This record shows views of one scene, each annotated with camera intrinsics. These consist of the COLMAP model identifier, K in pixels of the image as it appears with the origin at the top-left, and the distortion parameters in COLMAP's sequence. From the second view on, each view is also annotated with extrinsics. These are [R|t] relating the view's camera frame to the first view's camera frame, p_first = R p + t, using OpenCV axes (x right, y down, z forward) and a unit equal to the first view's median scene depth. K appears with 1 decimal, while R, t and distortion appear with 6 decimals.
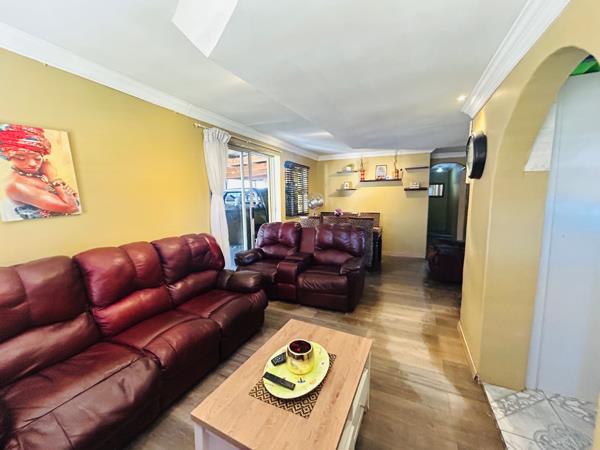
lens RADIAL K [[238.3, 0, 301.2], [0, 238.3, 227.3], [0, 0, 1]] dist [0.000435, 0.000324]
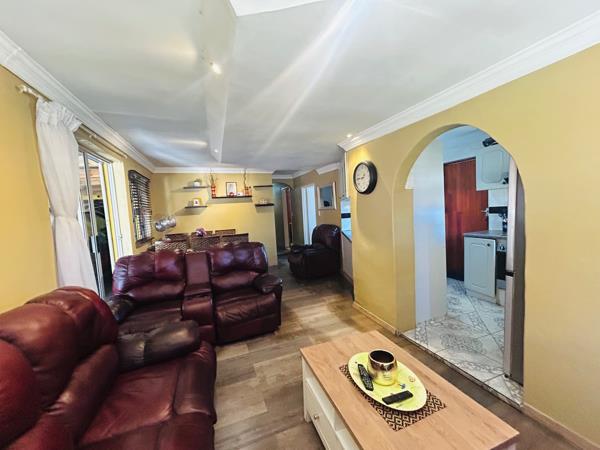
lens RADIAL K [[238.3, 0, 301.3], [0, 238.3, 226.3], [0, 0, 1]] dist [0.000435, 0.000324]
pose [[0.695534, -0.080783, 0.713937, -0.286559], [0.136951, 0.990348, -0.021361, -0.018498], [-0.705320, 0.112632, 0.699884, 0.154677]]
